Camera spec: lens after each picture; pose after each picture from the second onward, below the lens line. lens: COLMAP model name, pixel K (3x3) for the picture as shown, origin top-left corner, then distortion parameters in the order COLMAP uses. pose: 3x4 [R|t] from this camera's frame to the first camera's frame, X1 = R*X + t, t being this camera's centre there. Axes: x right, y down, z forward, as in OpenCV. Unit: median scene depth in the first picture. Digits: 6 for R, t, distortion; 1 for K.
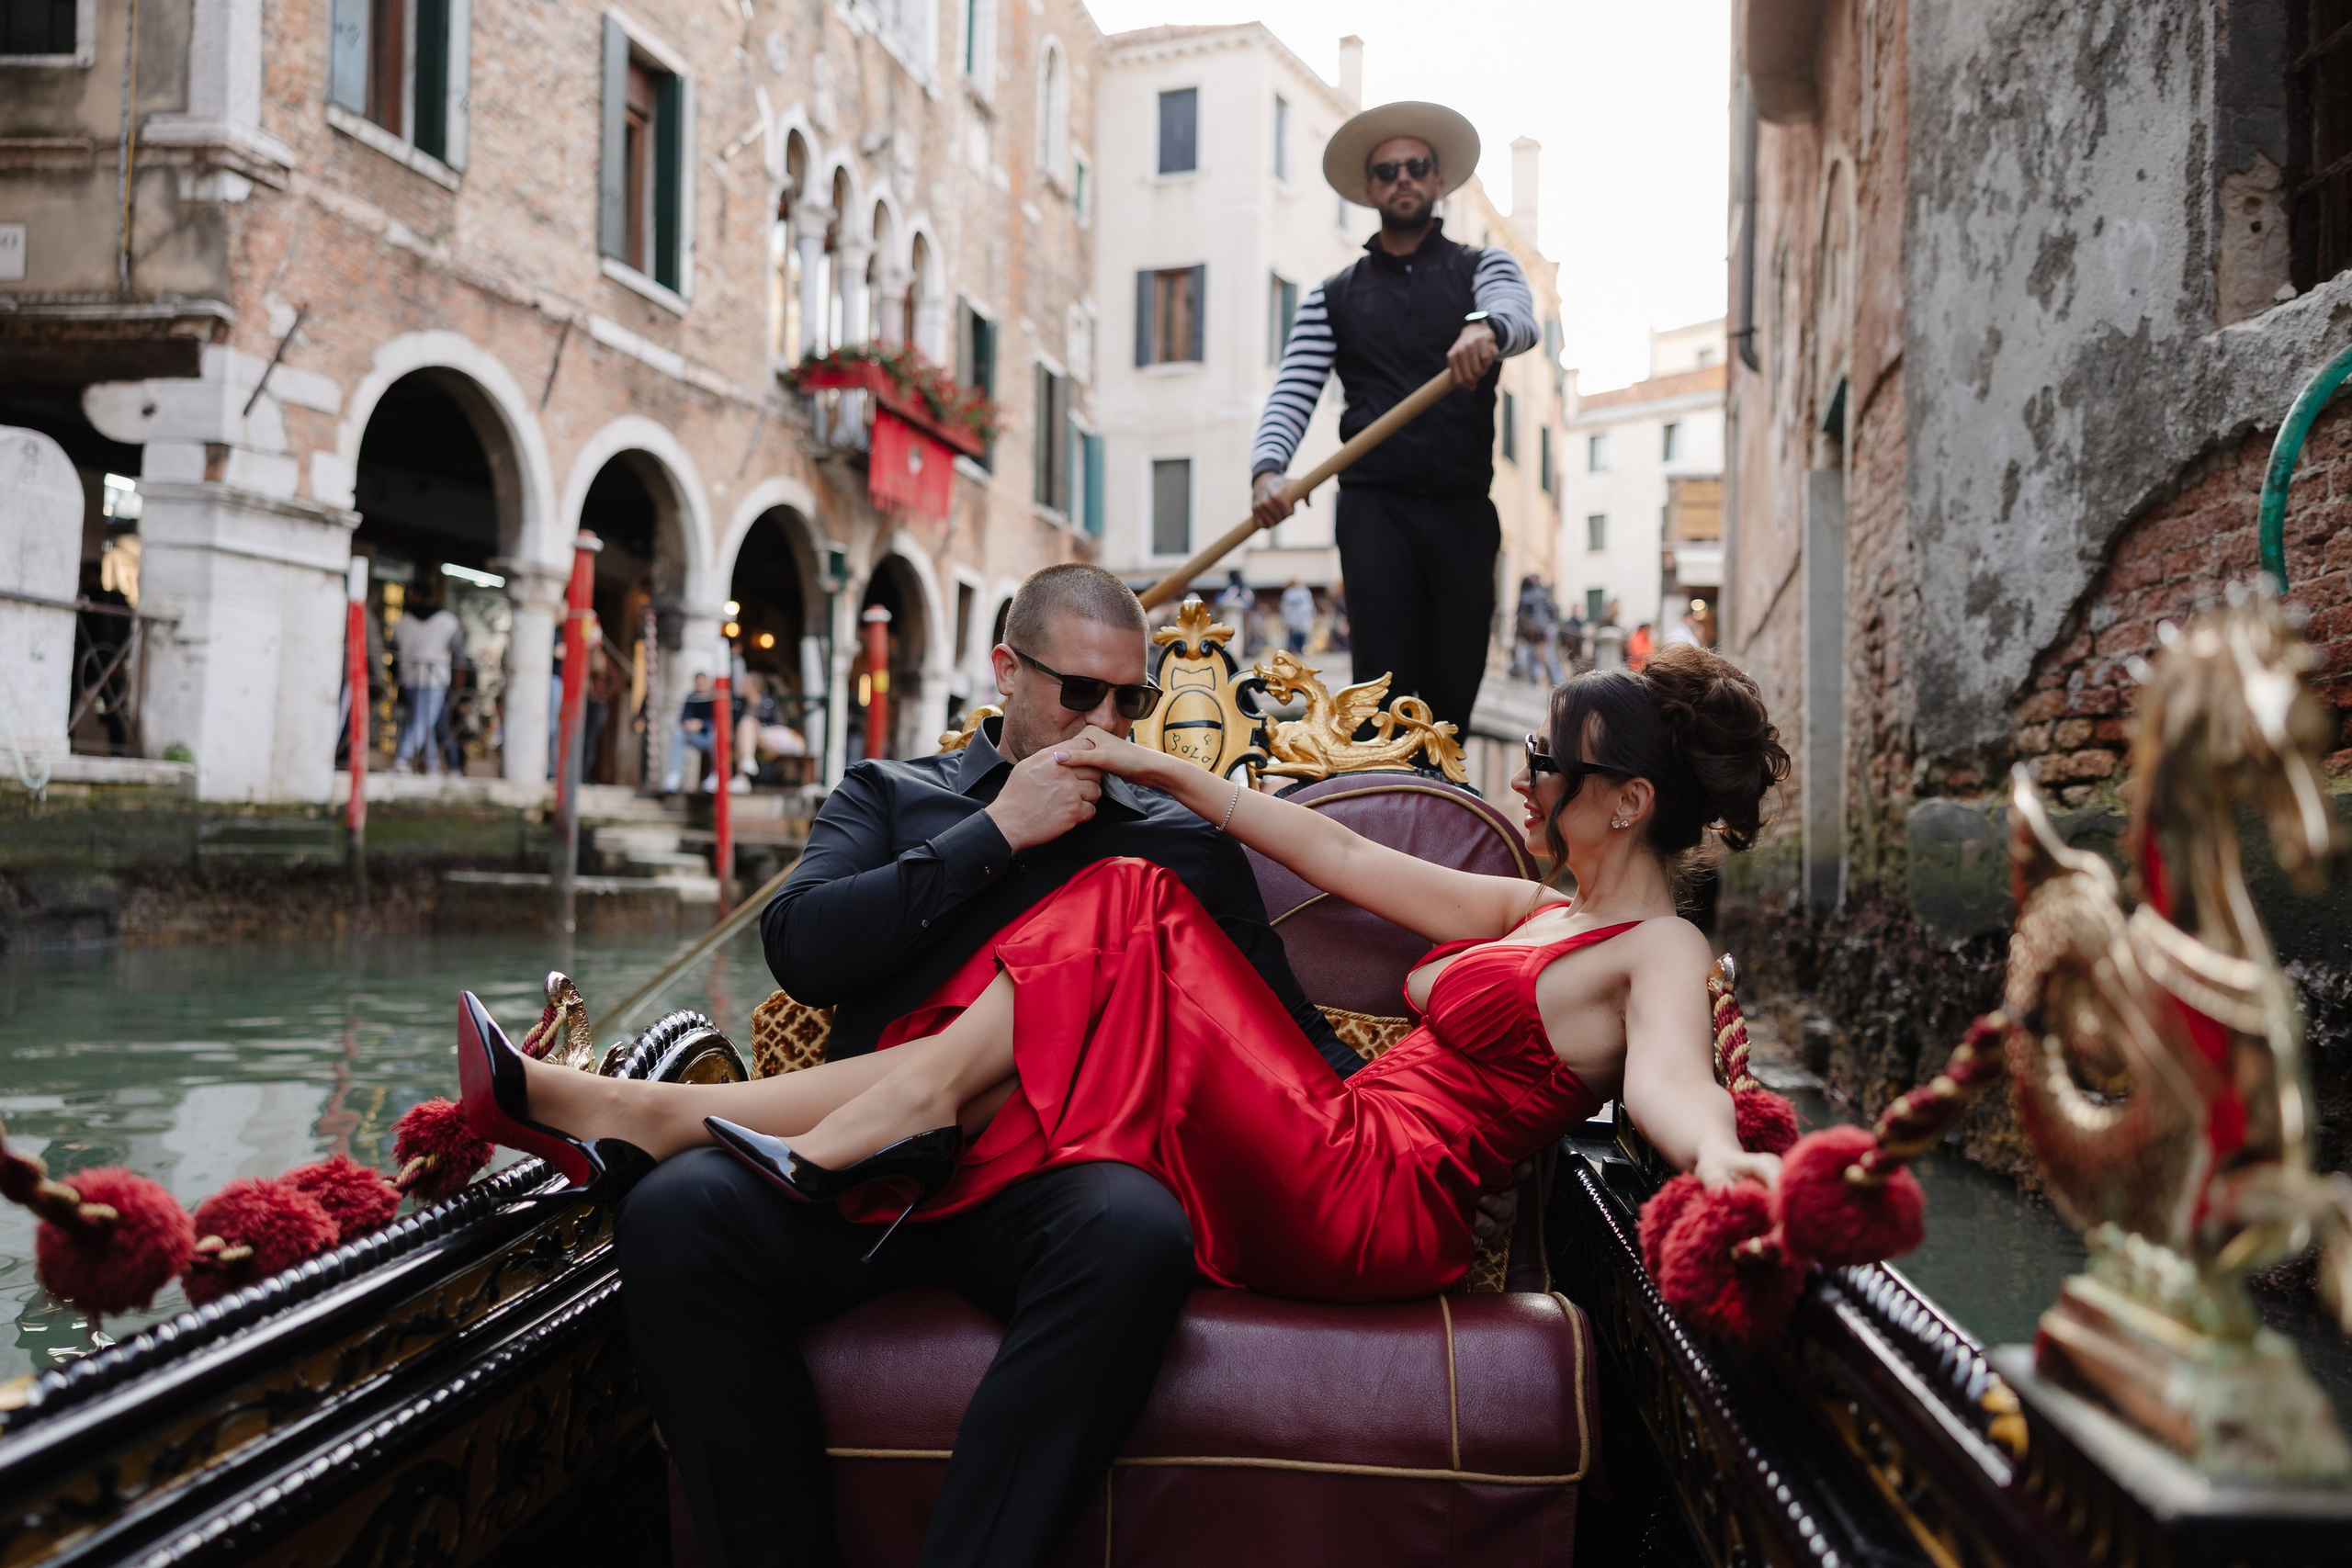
lens RADIAL K [[1851.5, 0, 1182.7], [0, 1851.5, 792.2], [0, 0, 1]] dist [-0.001359, -0.003401]
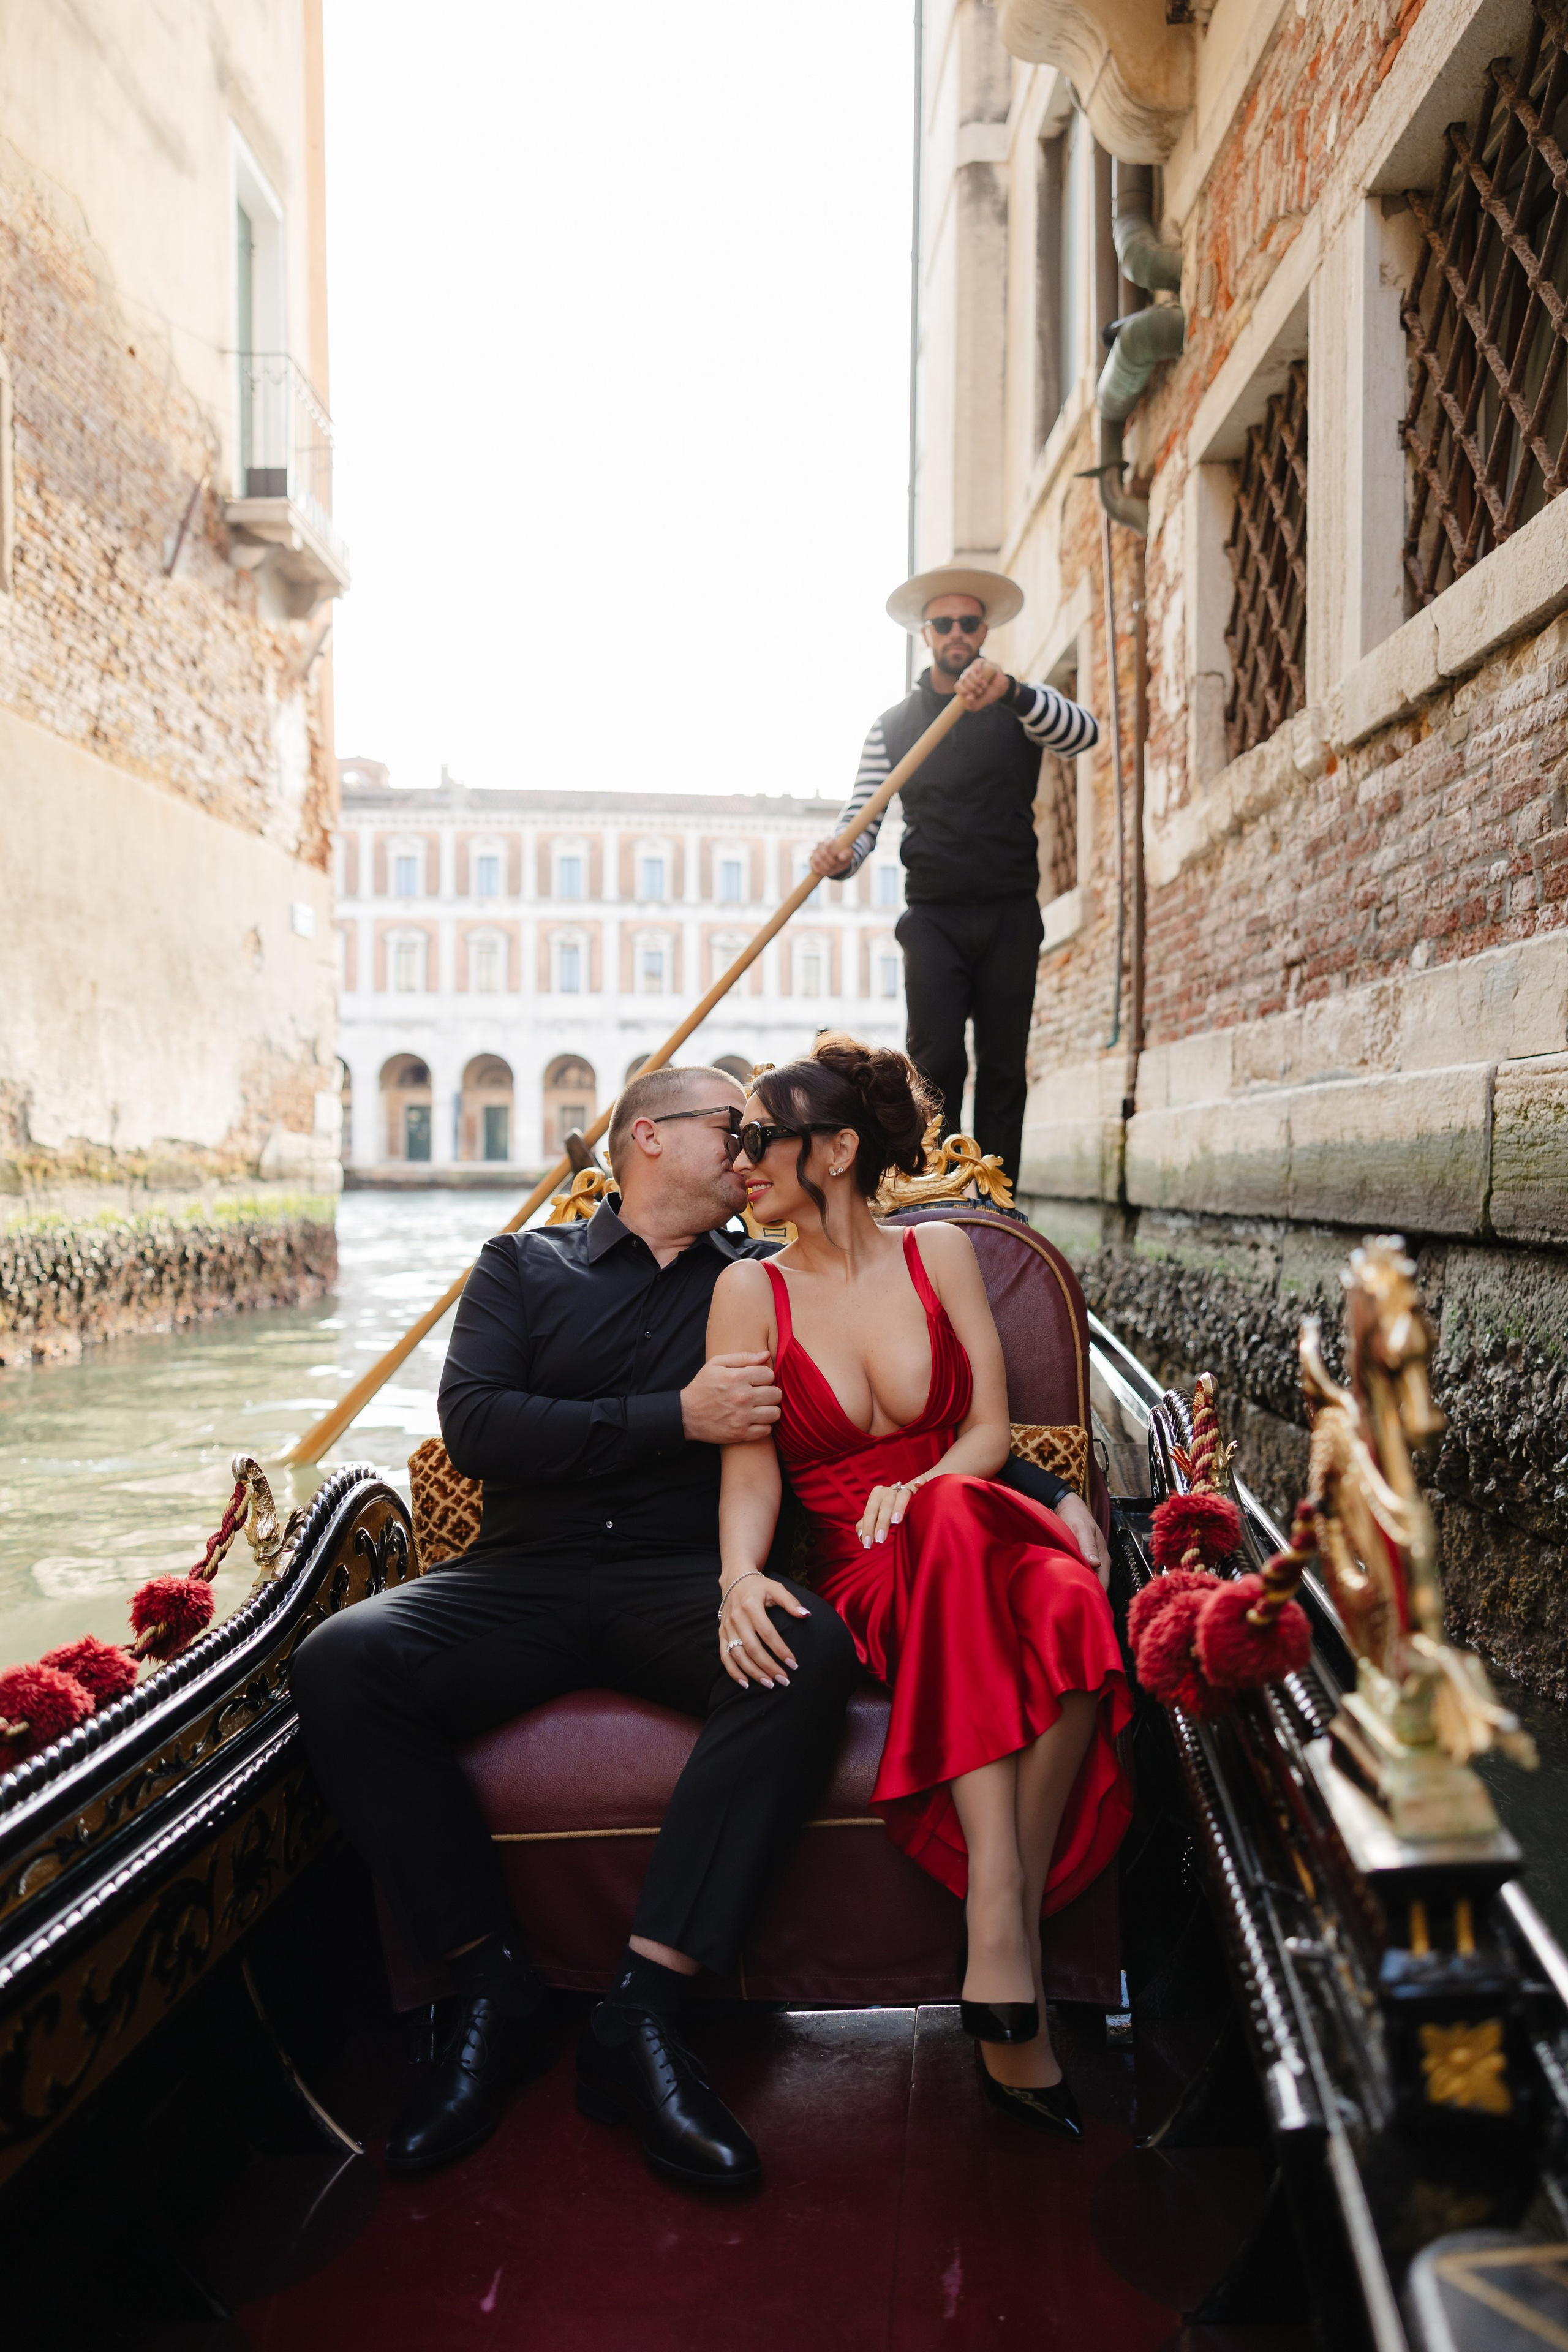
lens RADIAL K [[1838.2, 0, 802.5], [0, 1838.2, 1171.0], [0, 0, 1]] dist [-0.002124, 0.001295]
pose [[0.997037, -0.076392, -0.009023, 0.065068], [0.076623, 0.996642, 0.028885, -0.128821], [0.006786, -0.029491, 0.999542, -0.245212]]
